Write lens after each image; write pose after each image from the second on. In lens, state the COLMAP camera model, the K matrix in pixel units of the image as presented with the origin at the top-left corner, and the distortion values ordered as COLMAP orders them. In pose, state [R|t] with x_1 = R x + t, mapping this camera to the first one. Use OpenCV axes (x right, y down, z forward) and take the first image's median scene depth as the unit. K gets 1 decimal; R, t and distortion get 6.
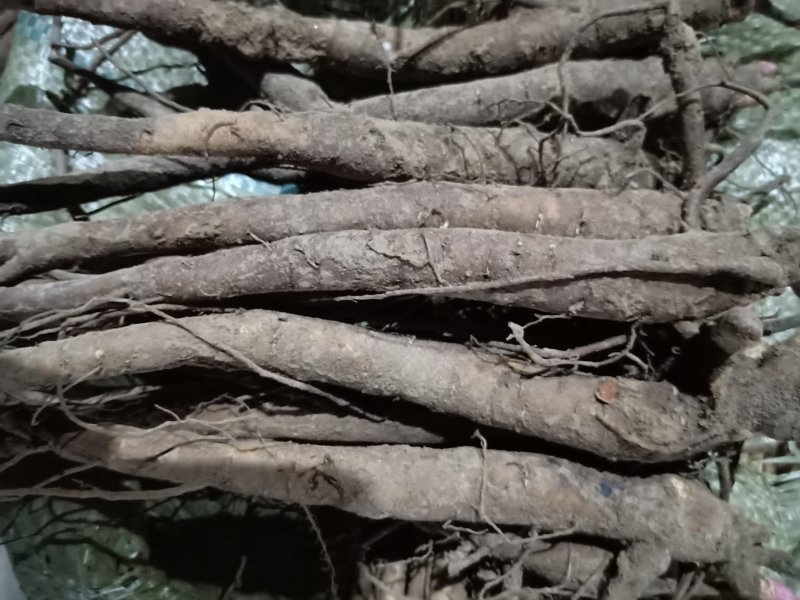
lens RADIAL K [[735.0, 0, 400.0], [0, 735.0, 300.0], [0, 0, 1]] dist [-0.102794, -0.014532]
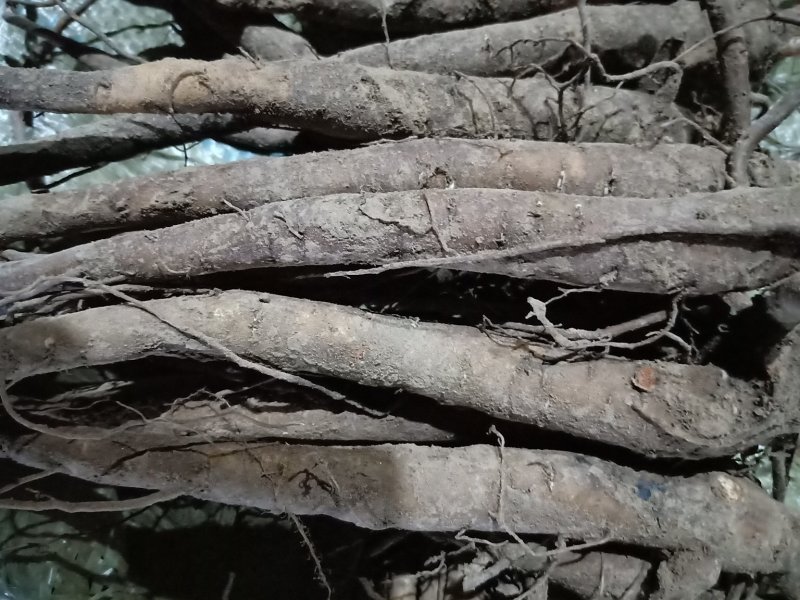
lens RADIAL K [[735.0, 0, 400.0], [0, 735.0, 300.0], [0, 0, 1]] dist [-0.102794, -0.014532]
pose [[0.999640, -0.019540, -0.018379, 0.014527], [0.019625, 0.999797, 0.004497, 0.024715], [0.018287, -0.004857, 0.999821, 0.139355]]
